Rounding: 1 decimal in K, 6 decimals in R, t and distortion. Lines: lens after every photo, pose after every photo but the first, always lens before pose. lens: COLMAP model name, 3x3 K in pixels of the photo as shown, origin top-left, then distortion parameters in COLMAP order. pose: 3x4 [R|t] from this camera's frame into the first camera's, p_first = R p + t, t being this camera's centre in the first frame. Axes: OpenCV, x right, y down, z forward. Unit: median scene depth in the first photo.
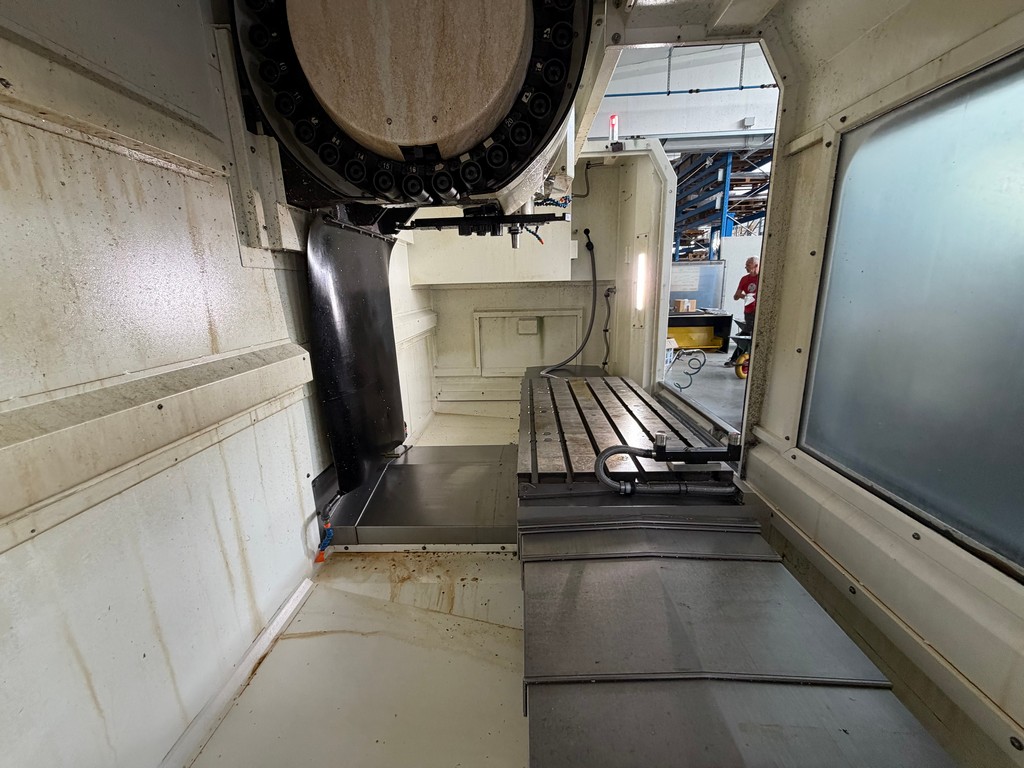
lens RADIAL K [[408.3, 0, 508.3], [0, 408.3, 383.4], [0, 0, 1]] dist [0.000104, -0.000277]
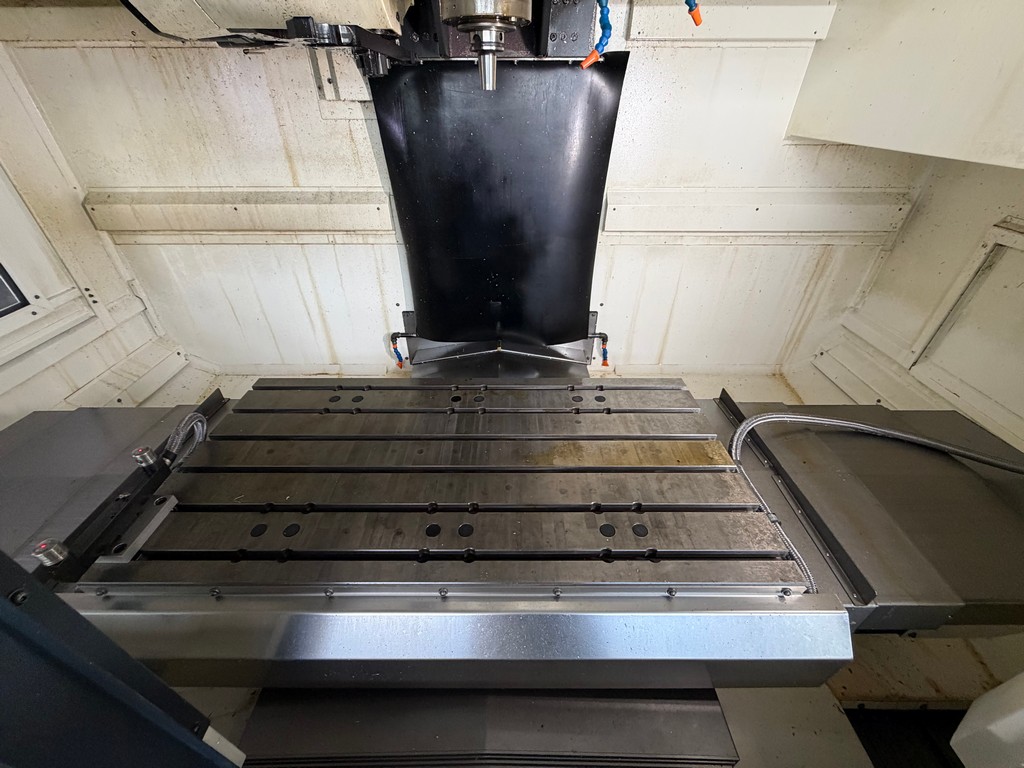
lens RADIAL K [[411.3, 0, 507.7], [0, 411.3, 384.1], [0, 0, 1]] dist [0.000914, -0.000309]
pose [[0.040018, 0.599847, -0.799113, 0.947384], [-0.232790, 0.783343, 0.576352, -0.542805], [0.971703, 0.162961, 0.170986, 1.561939]]
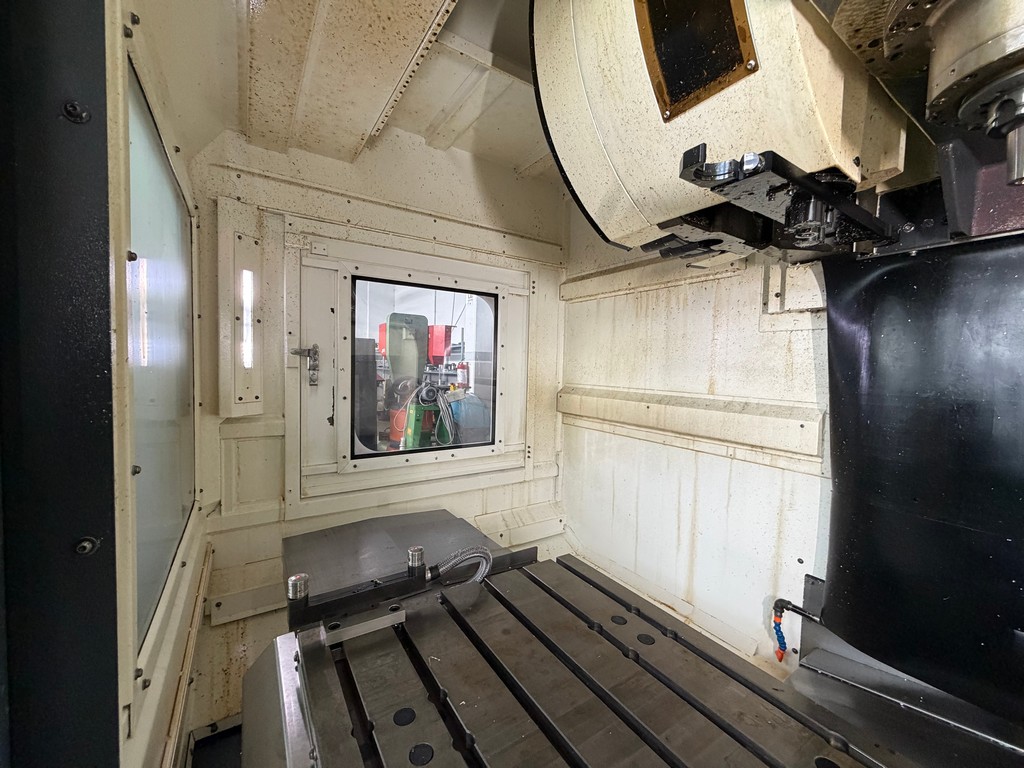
lens RADIAL K [[408.3, 0, 508.3], [0, 408.3, 383.4], [0, 0, 1]] dist [0.000104, -0.000277]
pose [[-0.818877, 0.033798, -0.572972, 0.672978], [-0.135951, 0.958436, 0.250833, -0.360790], [0.557635, 0.283297, -0.780247, 1.653306]]
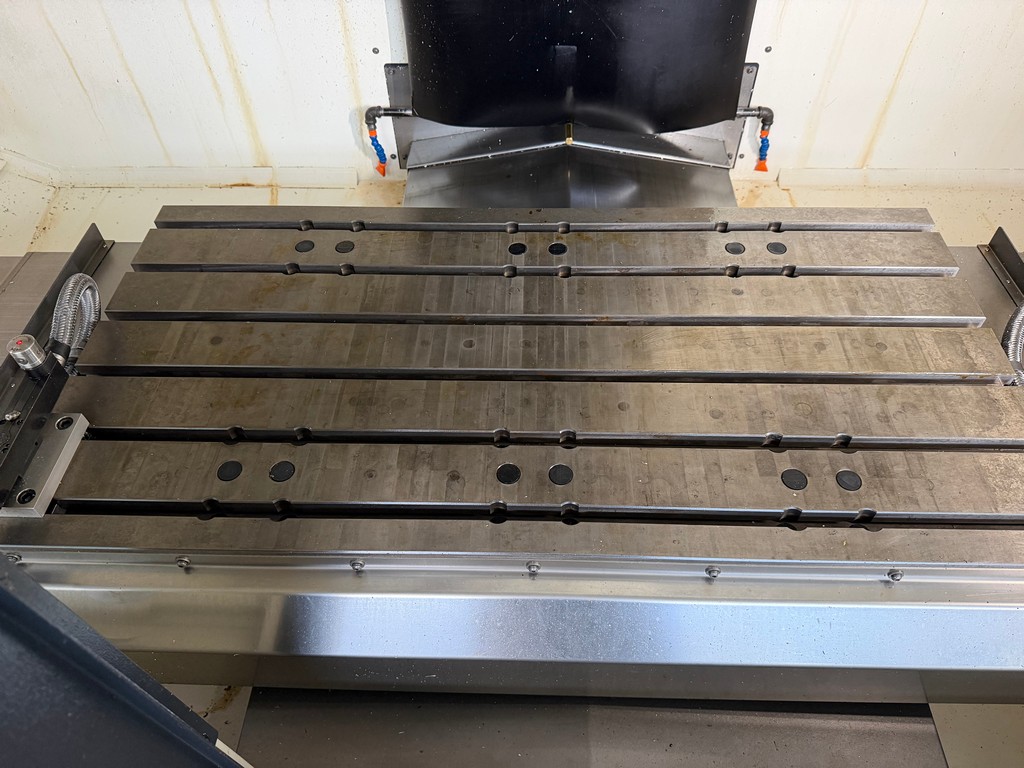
lens RADIAL K [[731.1, 0, 512.0], [0, 731.1, 384.0], [0, 0, 1]] dist [0.073490, -0.122567]
pose [[0.012741, 0.786859, -0.617002, 0.935206], [-0.215695, 0.604687, 0.766700, -0.569983], [0.976378, 0.123315, 0.177426, 1.447949]]
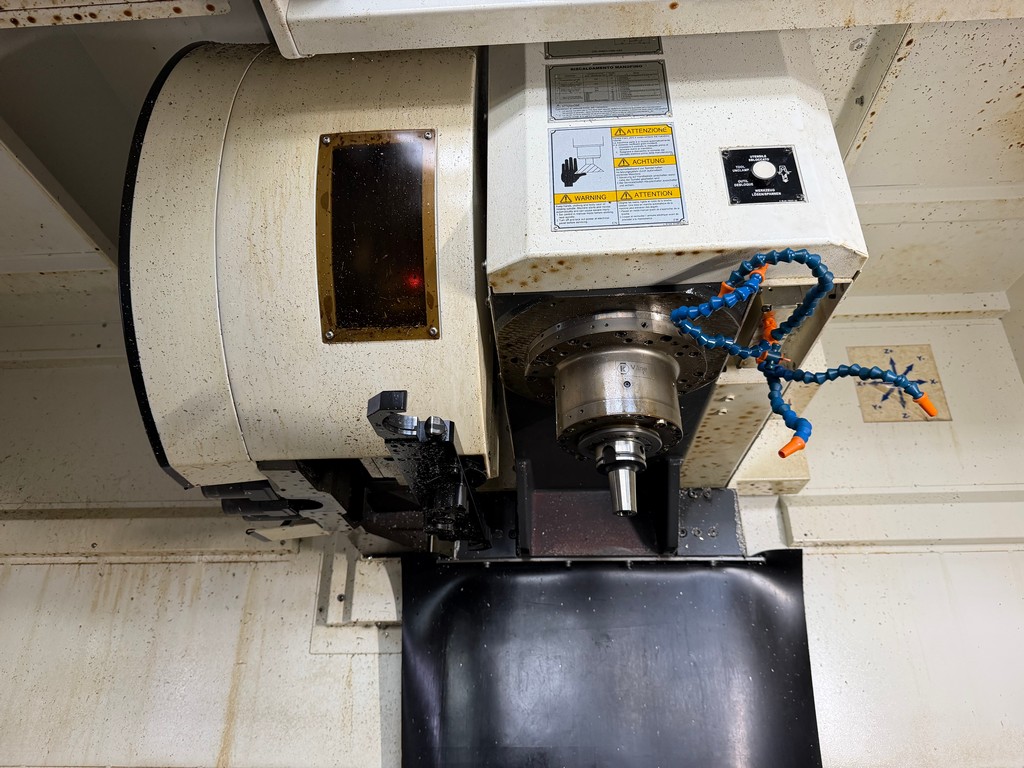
lens RADIAL K [[722.5, 0, 506.7], [0, 722.5, 380.2], [0, 0, 1]] dist [0.071583, -0.118429]
pose [[-0.023994, -0.425798, -0.904500, 0.856905], [-0.233795, 0.882062, -0.409032, -0.279389], [0.971990, 0.201653, -0.120714, 1.505852]]
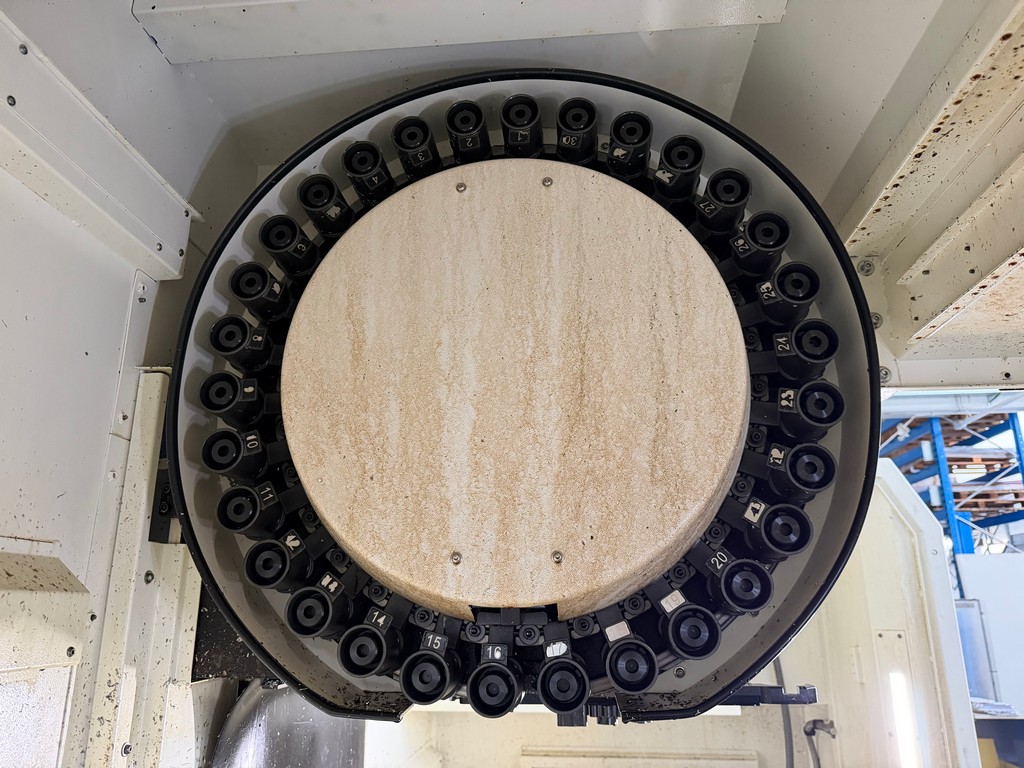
lens RADIAL K [[722.5, 0, 506.7], [0, 722.5, 380.2], [0, 0, 1]] dist [0.071583, -0.118429]
pose [[0.998307, 0.009650, -0.057354, -0.176716], [-0.037424, 0.861450, -0.506461, -0.375210], [0.044520, 0.507750, 0.860353, 0.189601]]
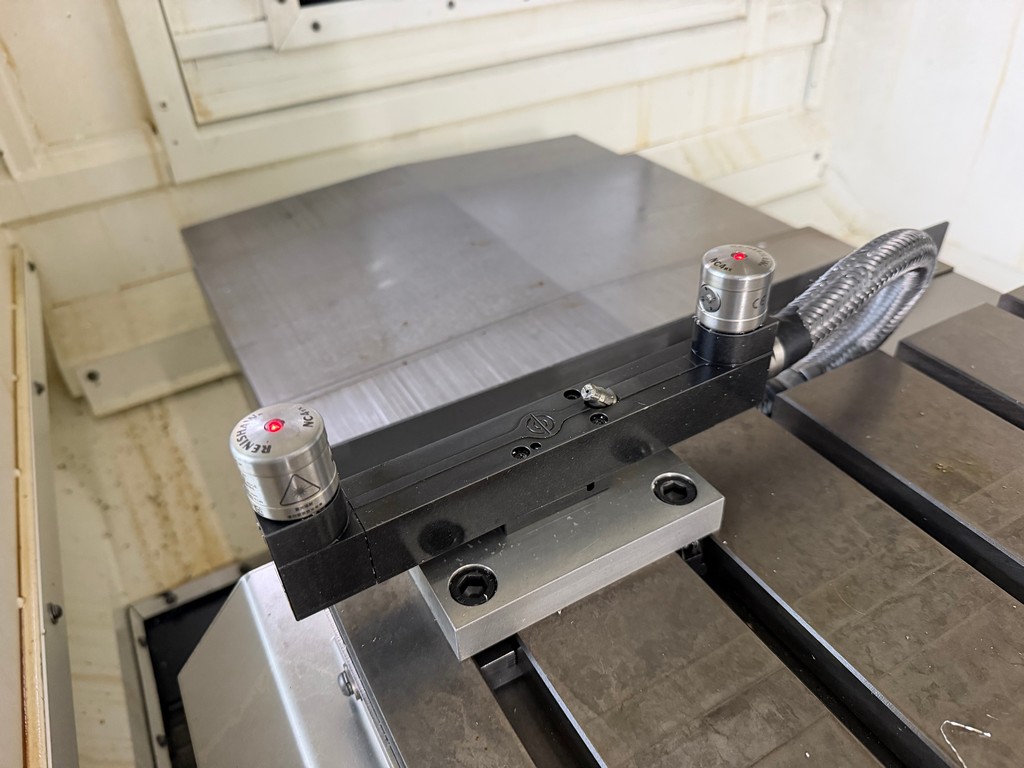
lens RADIAL K [[740.4, 0, 512.0], [0, 740.4, 384.0], [0, 0, 1]] dist [-0.000286, -0.043246]
pose [[-0.847578, 0.371771, -0.378680, 0.604955], [-0.052682, 0.651114, 0.757150, -0.049681], [0.528050, 0.661693, -0.532284, 1.205072]]
